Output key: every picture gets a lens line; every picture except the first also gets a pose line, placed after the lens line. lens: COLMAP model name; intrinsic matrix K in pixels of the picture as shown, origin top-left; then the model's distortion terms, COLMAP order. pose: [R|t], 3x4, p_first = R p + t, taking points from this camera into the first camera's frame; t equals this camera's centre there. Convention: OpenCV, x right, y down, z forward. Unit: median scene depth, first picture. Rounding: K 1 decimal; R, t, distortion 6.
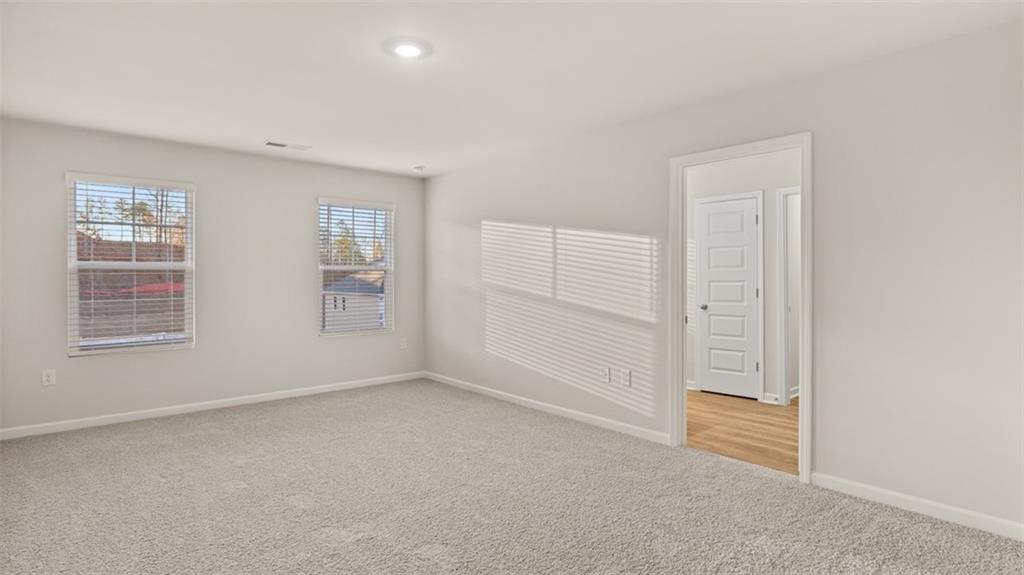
lens RADIAL K [[534.7, 0, 509.7], [0, 534.7, 281.1], [0, 0, 1]] dist [0.045090, 0.000569]
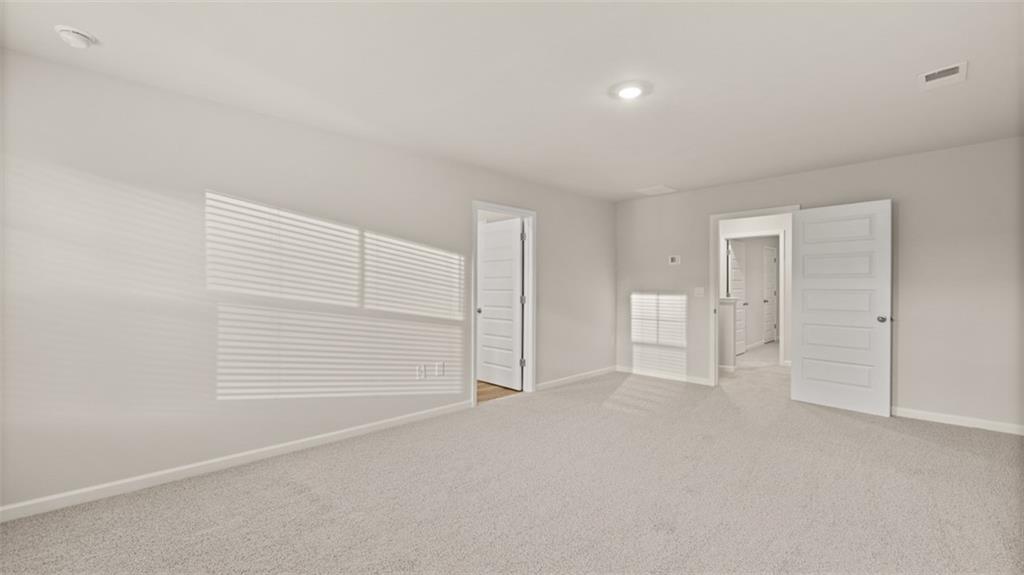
lens RADIAL K [[427.5, 0, 512.0], [0, 427.5, 287.5], [0, 0, 1]] dist [0.000634, -0.000069]
pose [[-0.067619, -0.000429, 0.997711, -0.727737], [0.001942, 0.999998, 0.000561, -0.003162], [-0.997709, 0.001976, -0.067618, 0.876336]]
